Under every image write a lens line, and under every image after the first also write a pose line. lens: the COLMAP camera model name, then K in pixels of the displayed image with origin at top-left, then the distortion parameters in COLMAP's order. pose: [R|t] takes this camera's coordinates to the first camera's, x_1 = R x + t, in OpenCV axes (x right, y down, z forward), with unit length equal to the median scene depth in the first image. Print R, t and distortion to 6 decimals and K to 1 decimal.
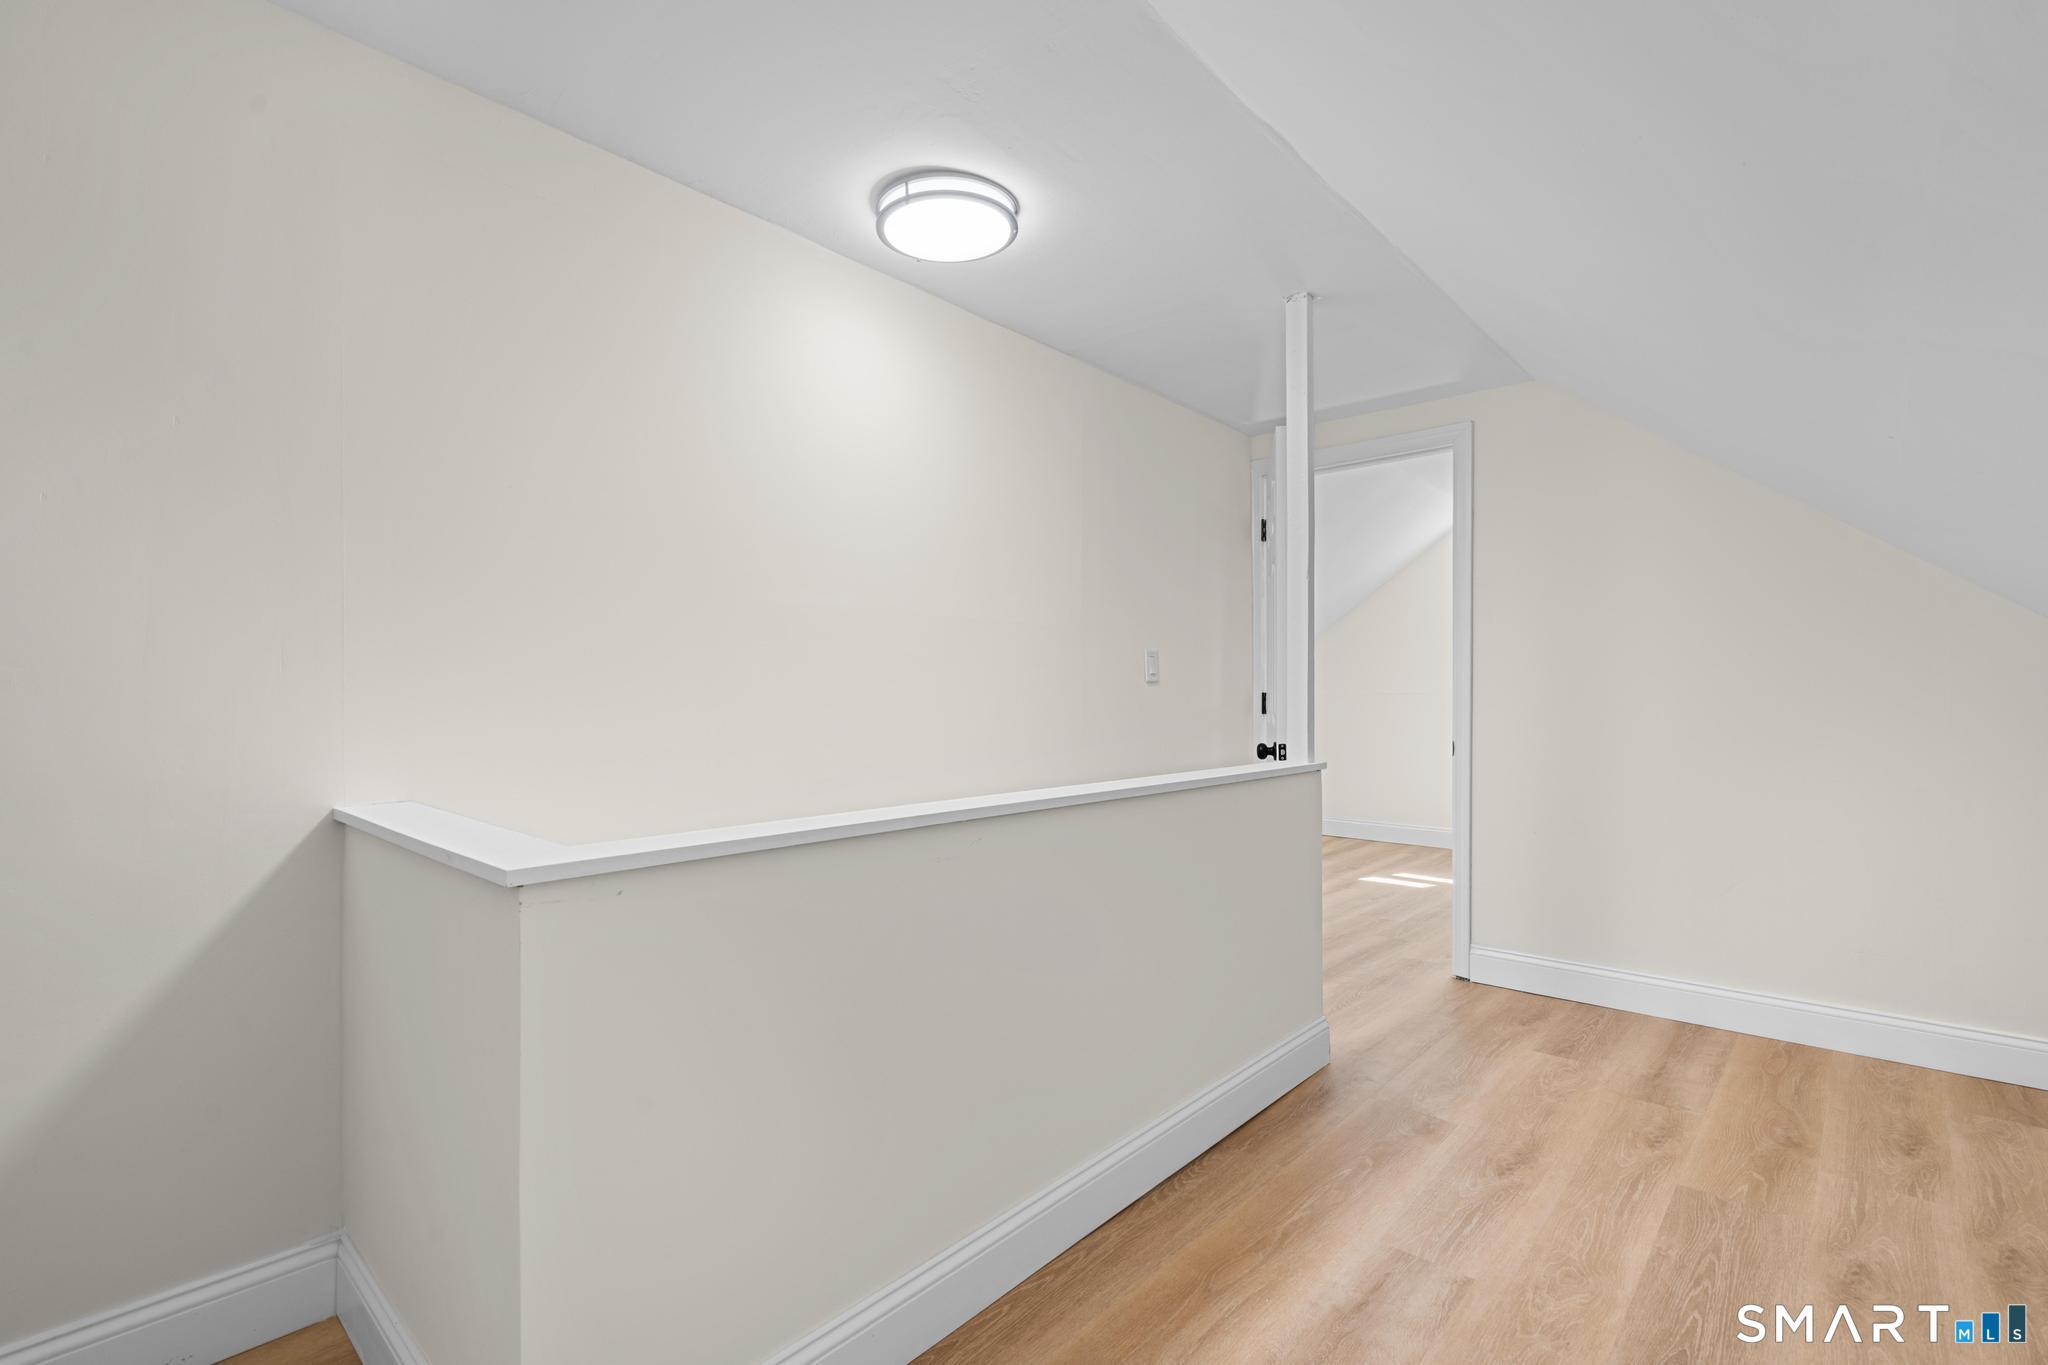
lens RADIAL K [[928.9, 0, 1035.2], [0, 928.9, 677.7], [0, 0, 1]] dist [-0.001209, -0.000100]
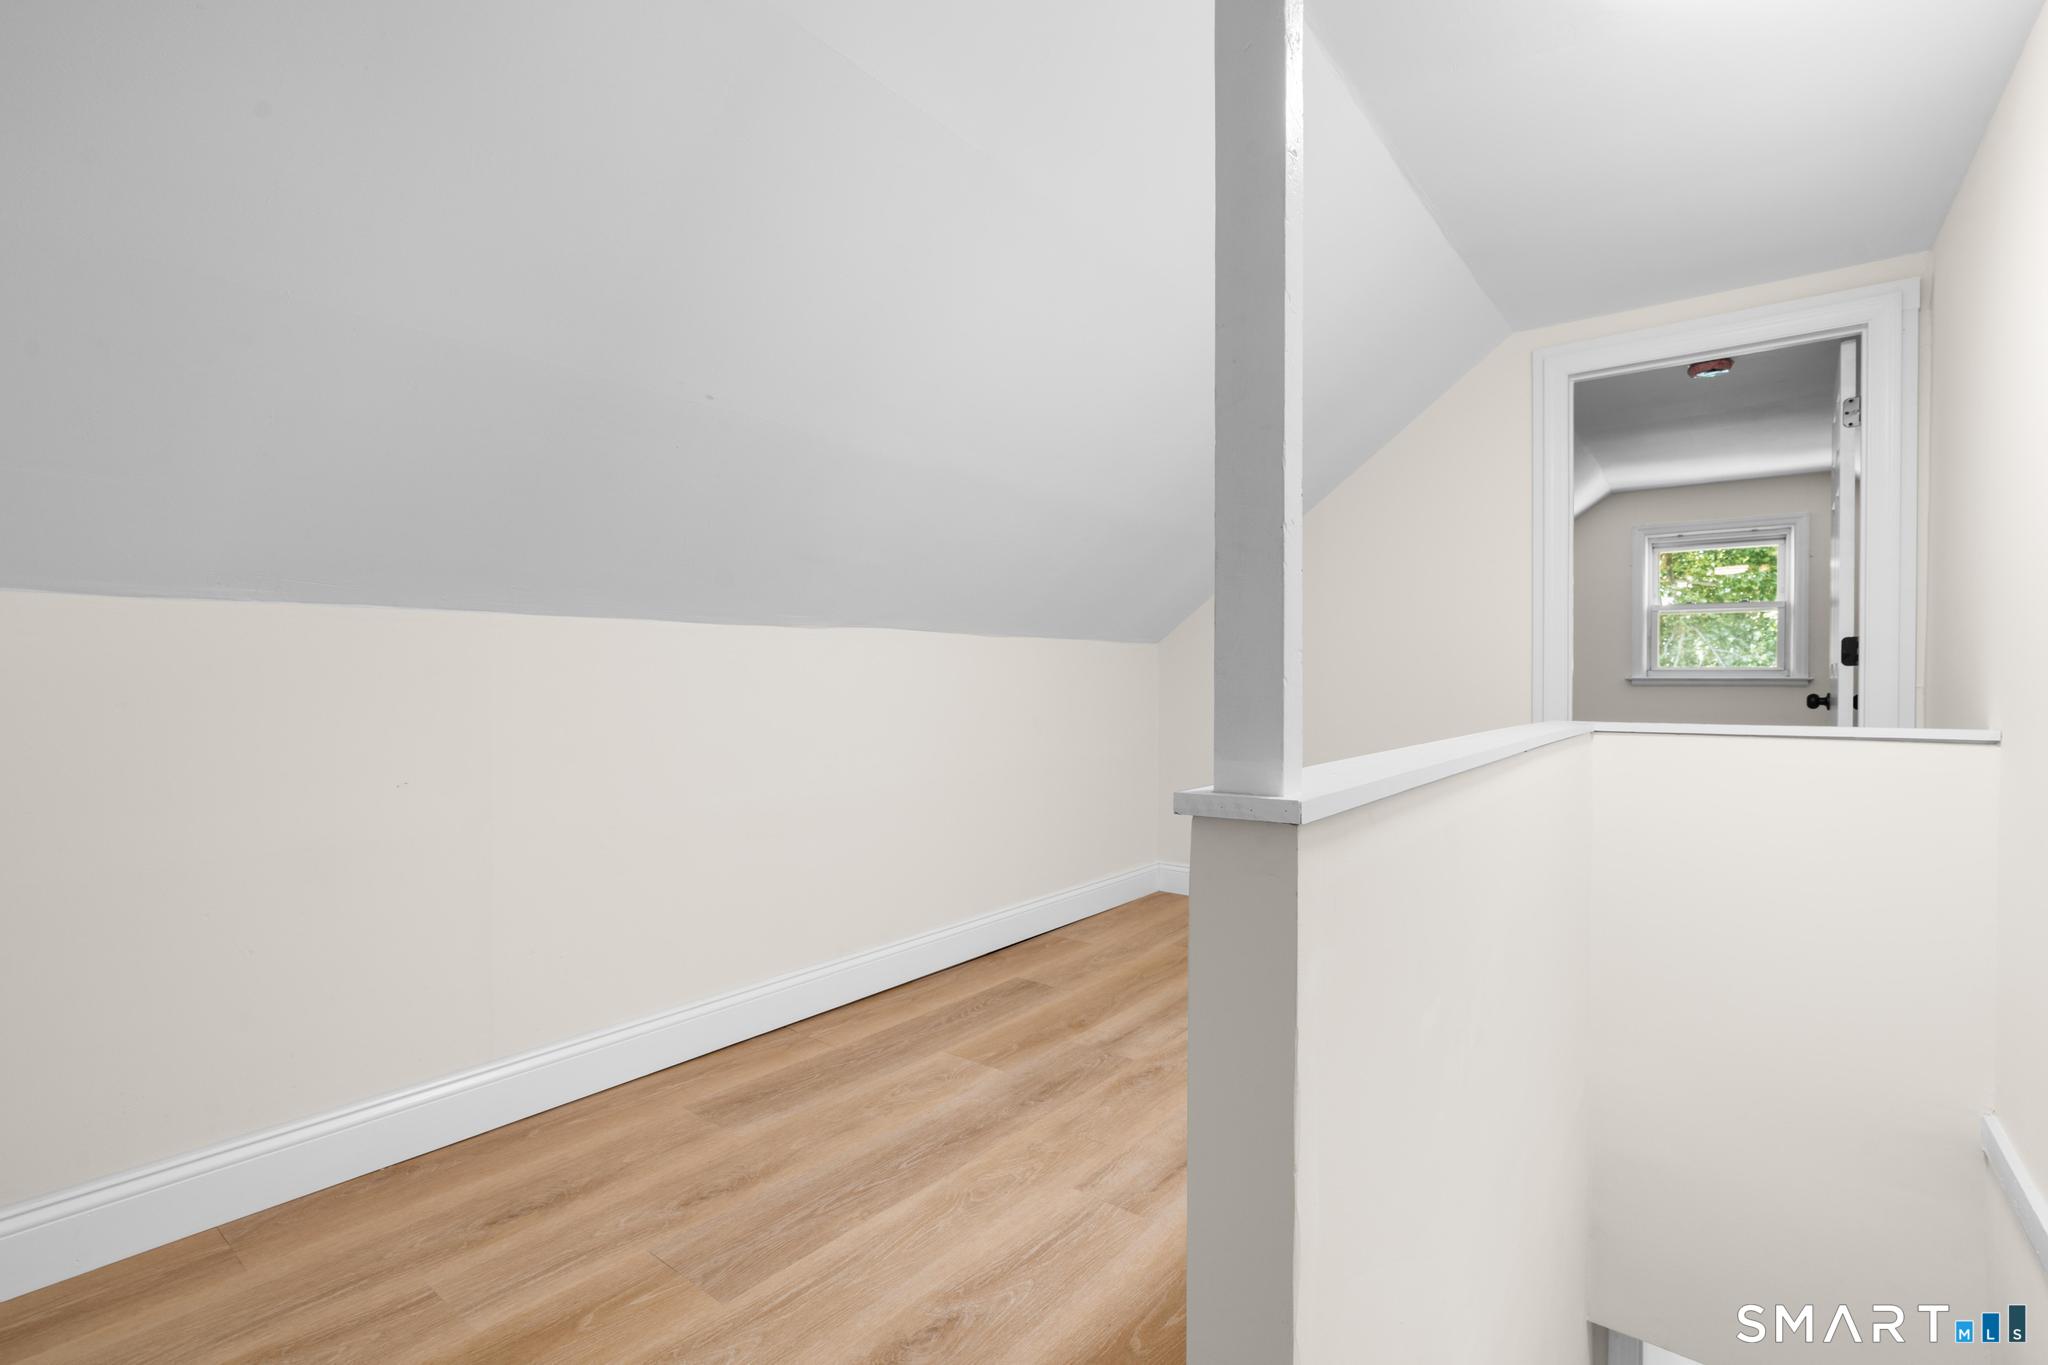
lens RADIAL K [[928.9, 0, 1035.2], [0, 928.9, 677.7], [0, 0, 1]] dist [-0.001209, -0.000100]
pose [[-0.996896, -0.005078, -0.078560, 0.558559], [-0.003837, 0.999866, -0.015936, 0.077633], [0.078631, -0.015585, -0.996782, 1.905948]]
